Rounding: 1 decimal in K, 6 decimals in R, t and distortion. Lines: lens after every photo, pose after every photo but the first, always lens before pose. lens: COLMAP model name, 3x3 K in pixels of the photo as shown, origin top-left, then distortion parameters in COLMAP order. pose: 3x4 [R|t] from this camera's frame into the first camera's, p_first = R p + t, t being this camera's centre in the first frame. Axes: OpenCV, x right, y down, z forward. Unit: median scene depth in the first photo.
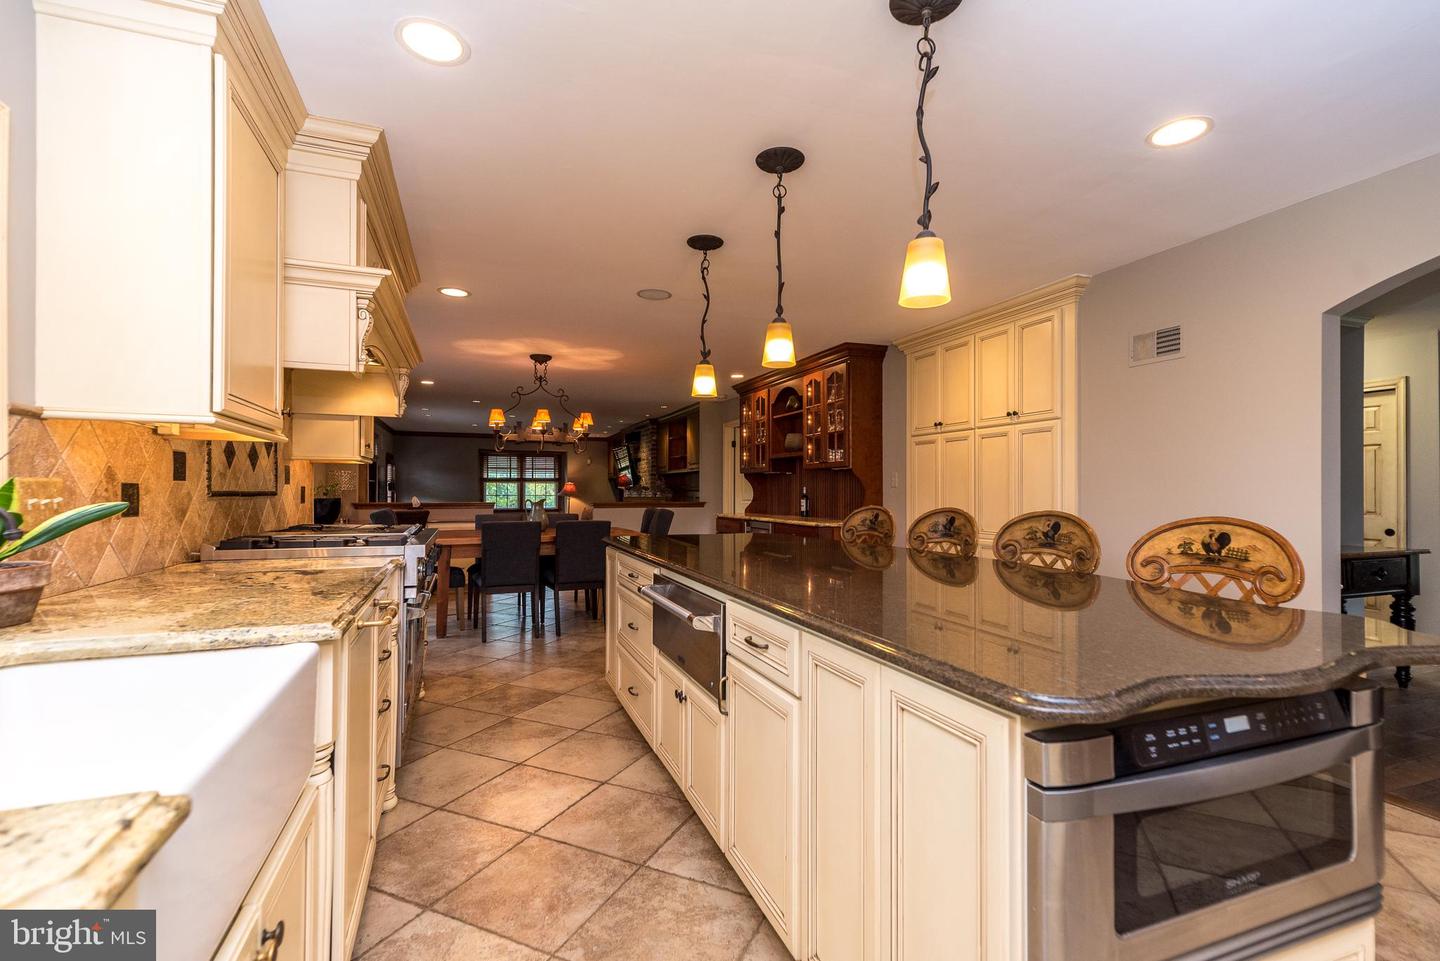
lens RADIAL K [[650.8, 0, 718.9], [0, 650.8, 487.5], [0, 0, 1]] dist [0.009196, 0.000509]
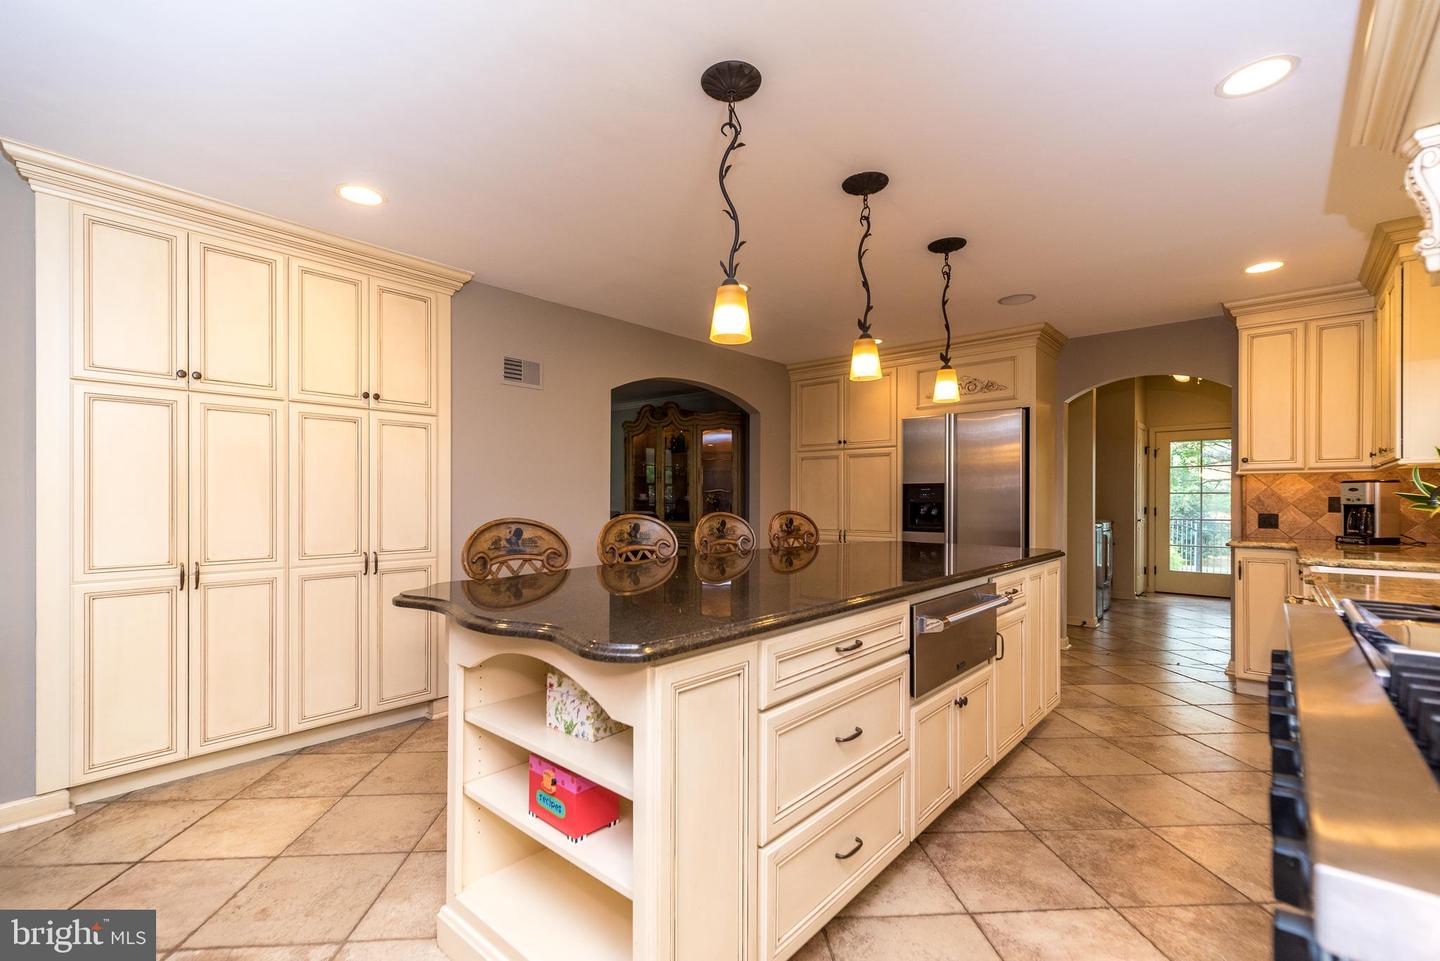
lens RADIAL K [[635.7, 0, 721.7], [0, 635.7, 497.1], [0, 0, 1]] dist [0.002609, 0.000451]
pose [[-0.475065, -0.003065, 0.879945, -0.546392], [-0.009948, 0.999949, -0.001888, 0.004911], [-0.879894, -0.009651, -0.475071, 1.310376]]
